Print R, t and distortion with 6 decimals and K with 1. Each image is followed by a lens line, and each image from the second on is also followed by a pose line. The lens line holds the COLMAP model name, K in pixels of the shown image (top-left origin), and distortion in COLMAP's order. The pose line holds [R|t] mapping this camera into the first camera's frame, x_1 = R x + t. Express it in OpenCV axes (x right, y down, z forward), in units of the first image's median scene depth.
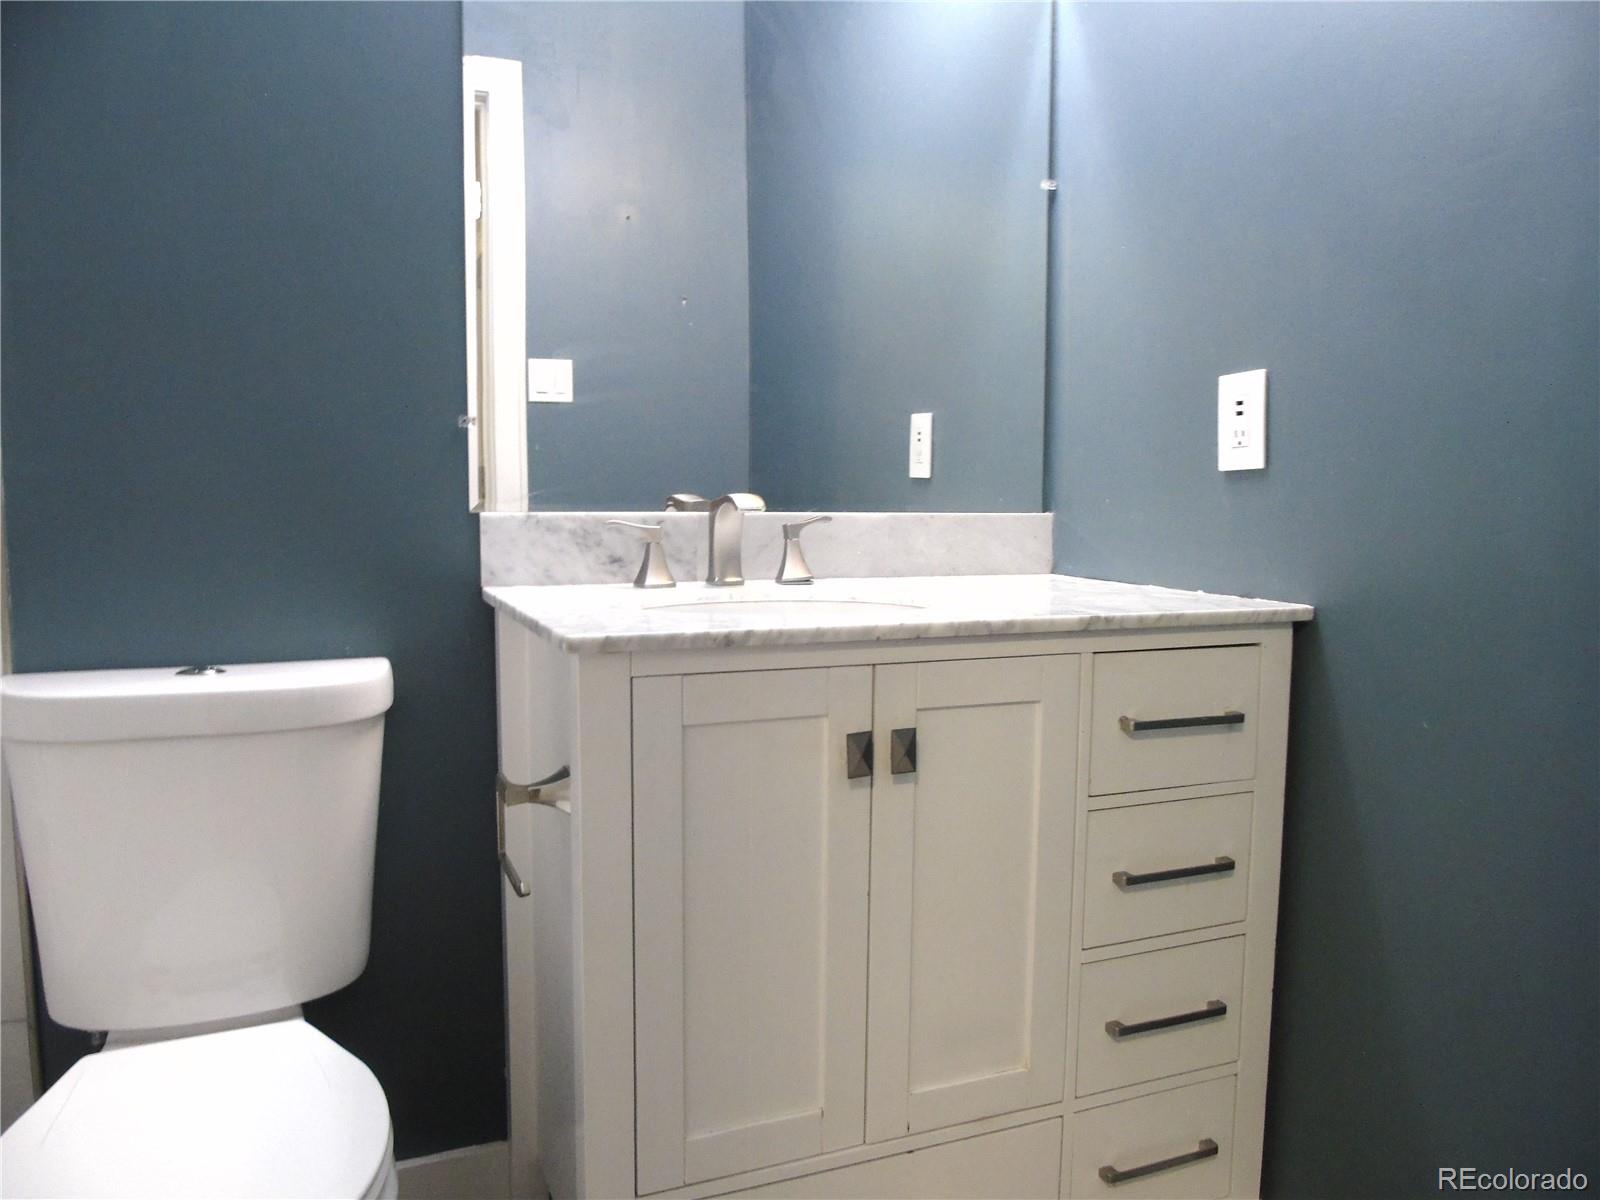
lens RADIAL K [[1173.0, 0, 799.5], [0, 1173.0, 603.3], [0, 0, 1]] dist [-0.041728, 0.017769]
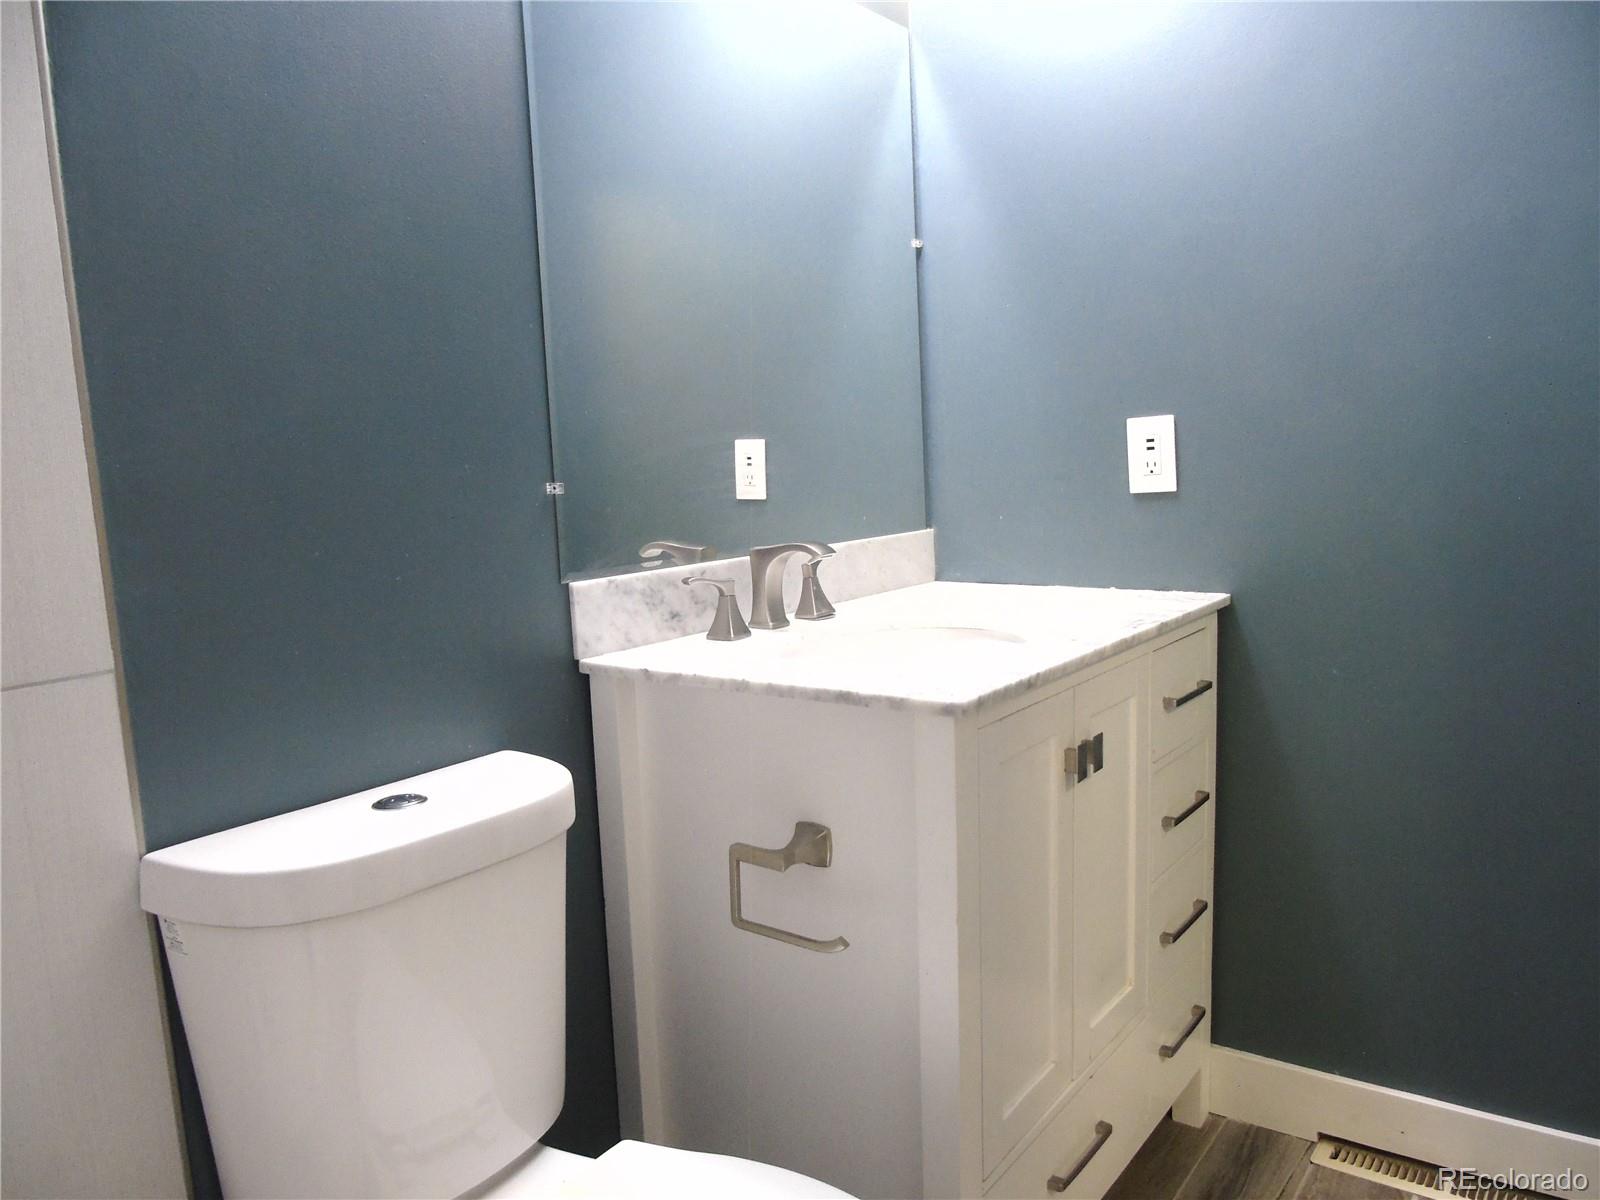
lens RADIAL K [[1173.0, 0, 799.2], [0, 1173.0, 599.3], [0, 0, 1]] dist [-0.041728, 0.017769]
pose [[0.861307, -0.105556, 0.497000, -0.575857], [0.094989, 0.994388, 0.046578, -0.089080], [-0.499127, 0.007092, 0.866500, 0.076533]]
